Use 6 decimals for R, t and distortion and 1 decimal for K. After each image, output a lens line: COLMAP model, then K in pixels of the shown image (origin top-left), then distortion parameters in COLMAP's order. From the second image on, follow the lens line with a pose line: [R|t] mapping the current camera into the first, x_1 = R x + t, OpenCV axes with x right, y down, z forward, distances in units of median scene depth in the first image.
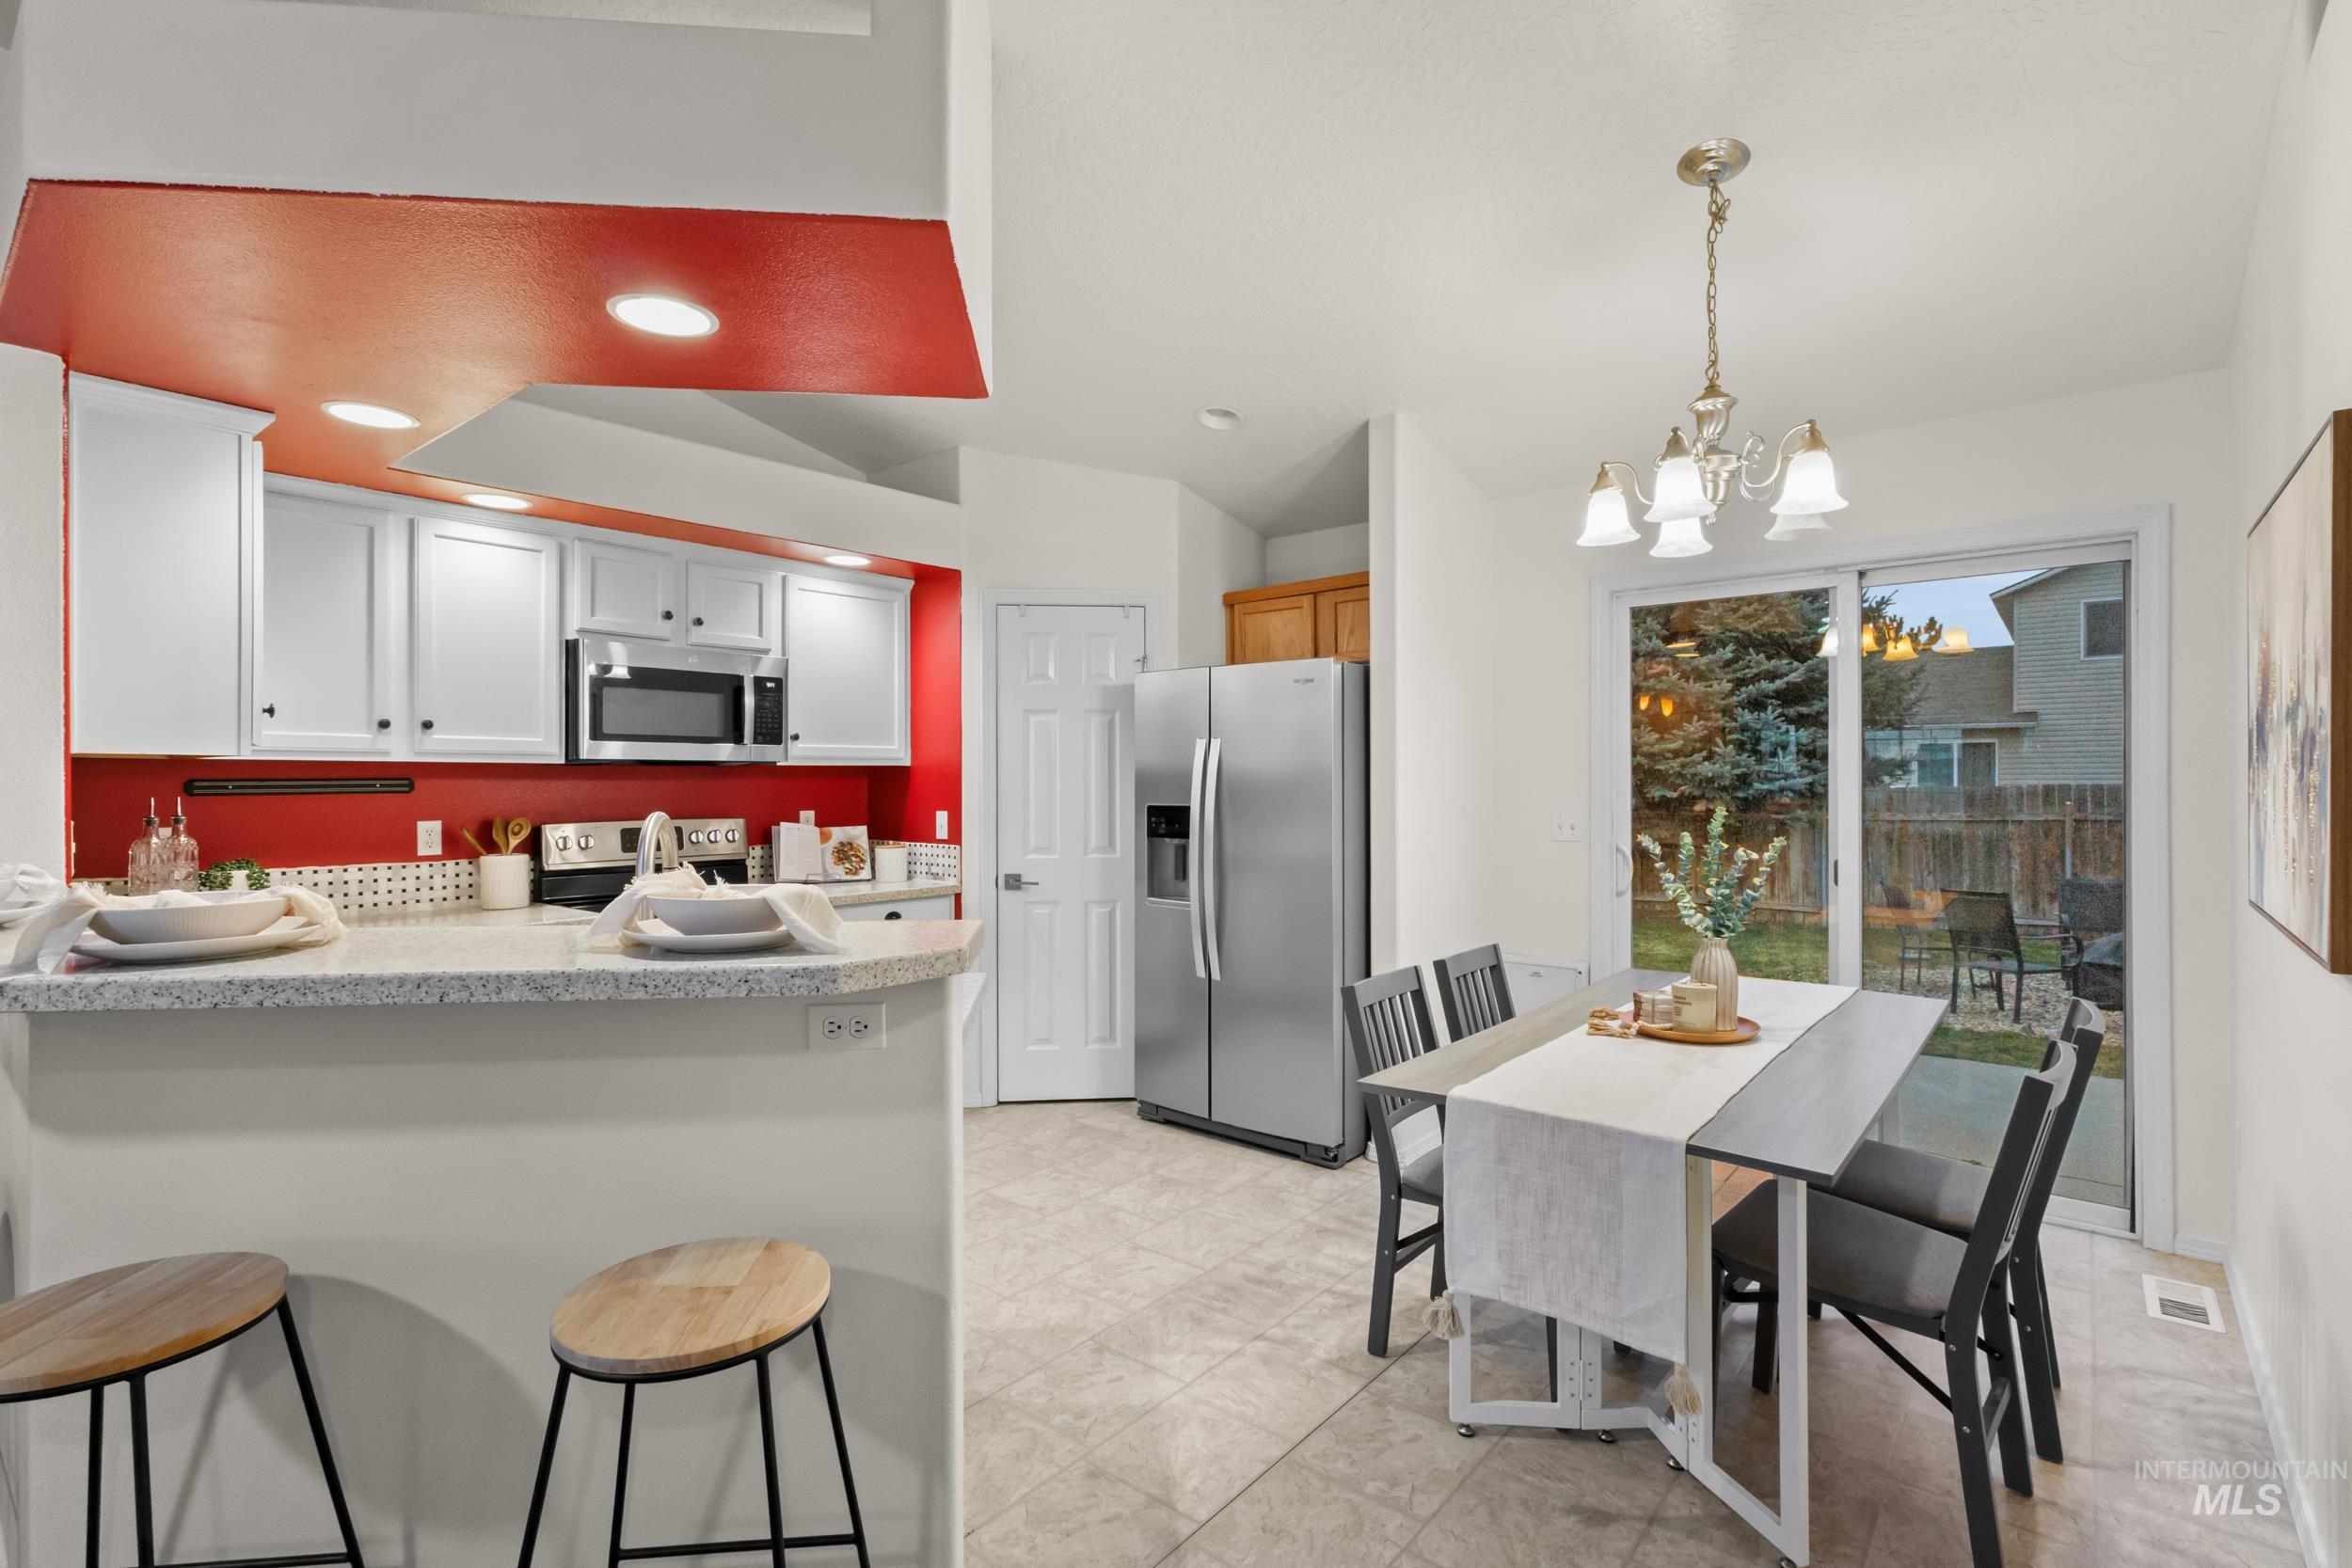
lens RADIAL K [[1093.6, 0, 1173.2], [0, 1093.6, 769.3], [0, 0, 1]] dist [0.001511, 0.000084]
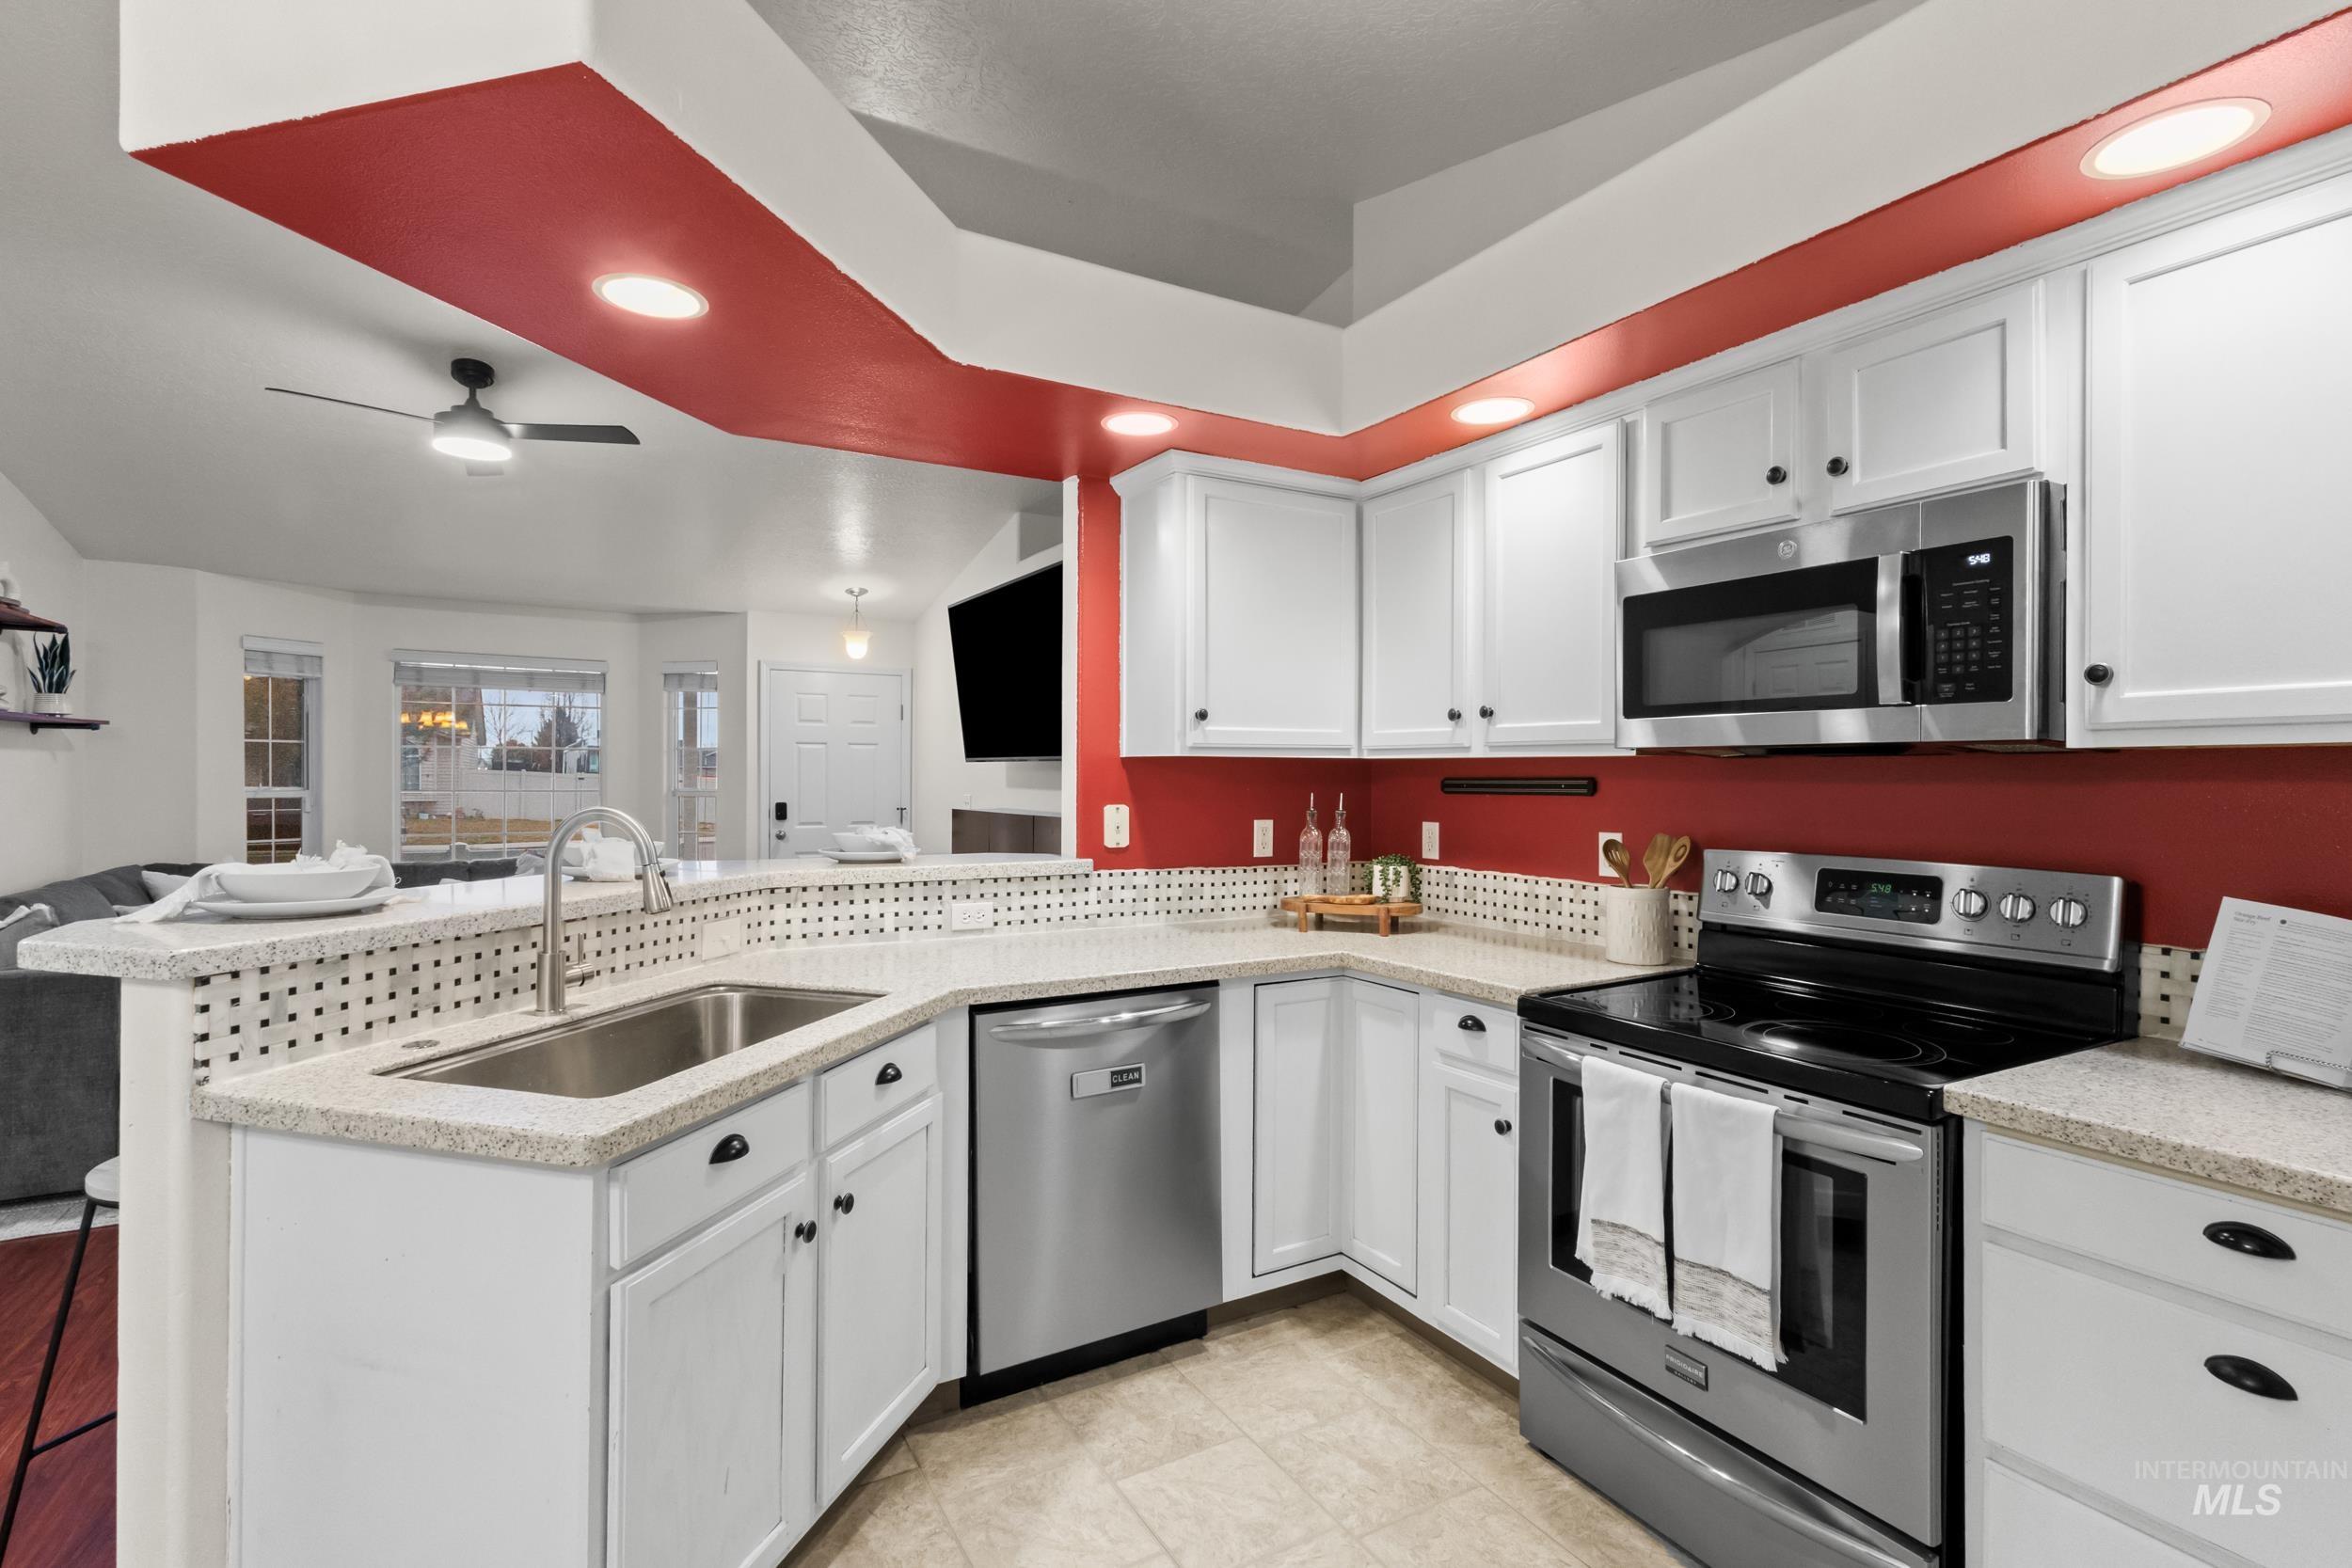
lens RADIAL K [[1093.6, 0, 1173.2], [0, 1093.6, 769.3], [0, 0, 1]] dist [0.001511, 0.000084]
pose [[-0.347444, -0.010236, -0.937645, 0.163856], [-0.004350, 0.999947, -0.009305, 0.011526], [0.937691, 0.000846, -0.347470, 1.026693]]
